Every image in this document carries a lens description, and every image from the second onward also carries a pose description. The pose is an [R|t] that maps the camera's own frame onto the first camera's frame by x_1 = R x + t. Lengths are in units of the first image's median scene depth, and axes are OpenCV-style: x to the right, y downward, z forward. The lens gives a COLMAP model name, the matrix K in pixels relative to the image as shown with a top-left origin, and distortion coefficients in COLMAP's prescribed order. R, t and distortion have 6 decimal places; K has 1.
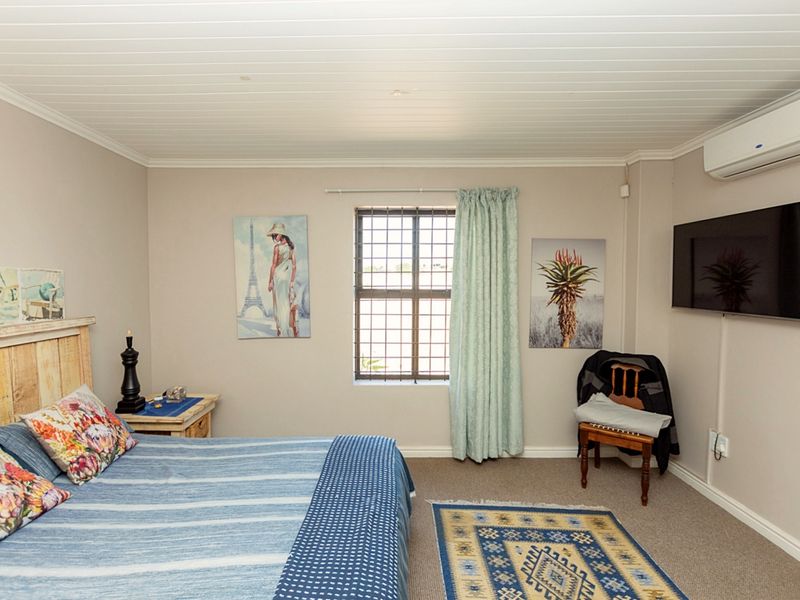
lens RADIAL K [[414.1, 0, 387.9], [0, 414.1, 297.7], [0, 0, 1]] dist [-0.004183, -0.000914]
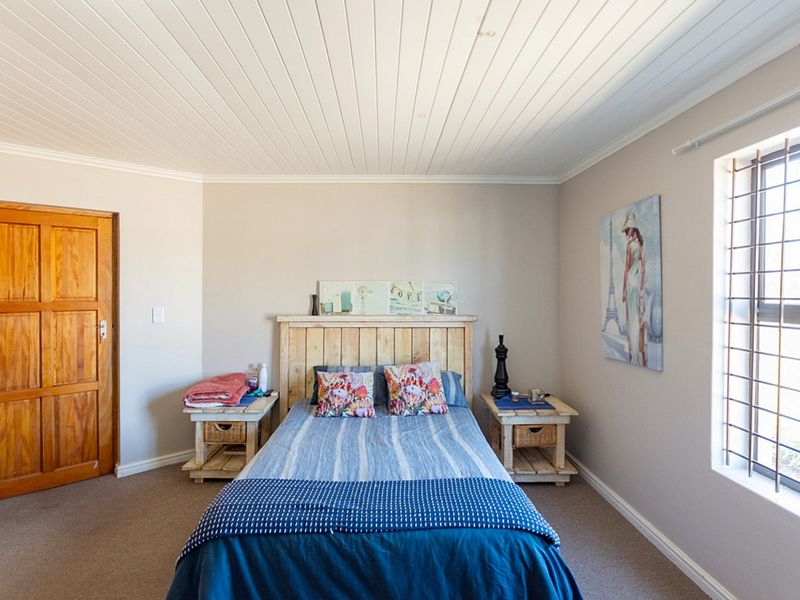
lens RADIAL K [[414.1, 0, 387.9], [0, 414.1, 297.7], [0, 0, 1]] dist [-0.004183, -0.000914]
pose [[0.021482, 0.019565, -0.999578, 0.491132], [-0.039699, 0.999037, 0.018702, -0.020795], [0.998981, 0.039280, 0.022238, 0.539952]]
